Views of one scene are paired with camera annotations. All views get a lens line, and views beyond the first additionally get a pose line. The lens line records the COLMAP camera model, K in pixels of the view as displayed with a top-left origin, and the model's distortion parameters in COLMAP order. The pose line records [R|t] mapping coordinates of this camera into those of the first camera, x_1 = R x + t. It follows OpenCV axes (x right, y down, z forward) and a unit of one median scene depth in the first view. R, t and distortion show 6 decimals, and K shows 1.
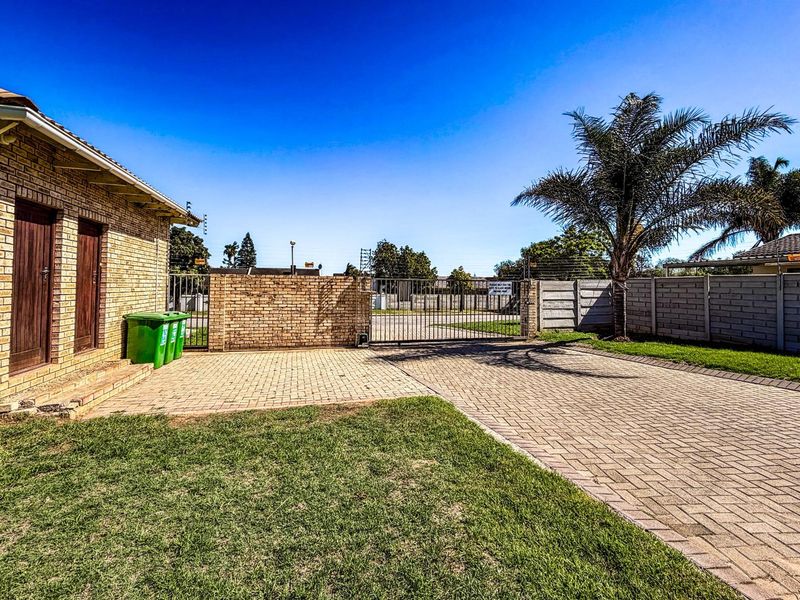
lens RADIAL K [[358.0, 0, 397.3], [0, 358.0, 270.4], [0, 0, 1]] dist [0.001123, 0.000270]
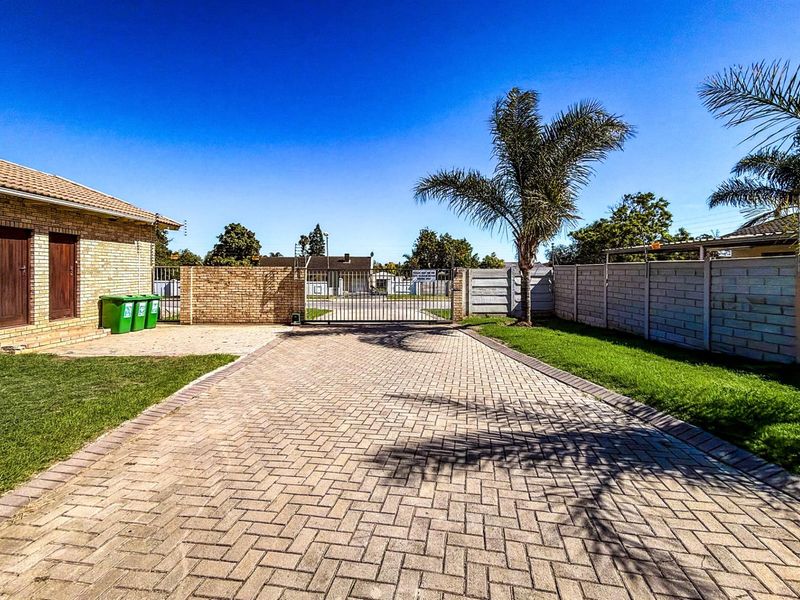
lens RADIAL K [[358.0, 0, 397.3], [0, 358.0, 270.4], [0, 0, 1]] dist [0.001123, 0.000270]
pose [[0.976154, -0.006089, -0.216994, 0.506997], [0.014554, 0.999193, 0.037433, -0.011596], [0.216591, -0.039699, 0.975455, -0.109291]]
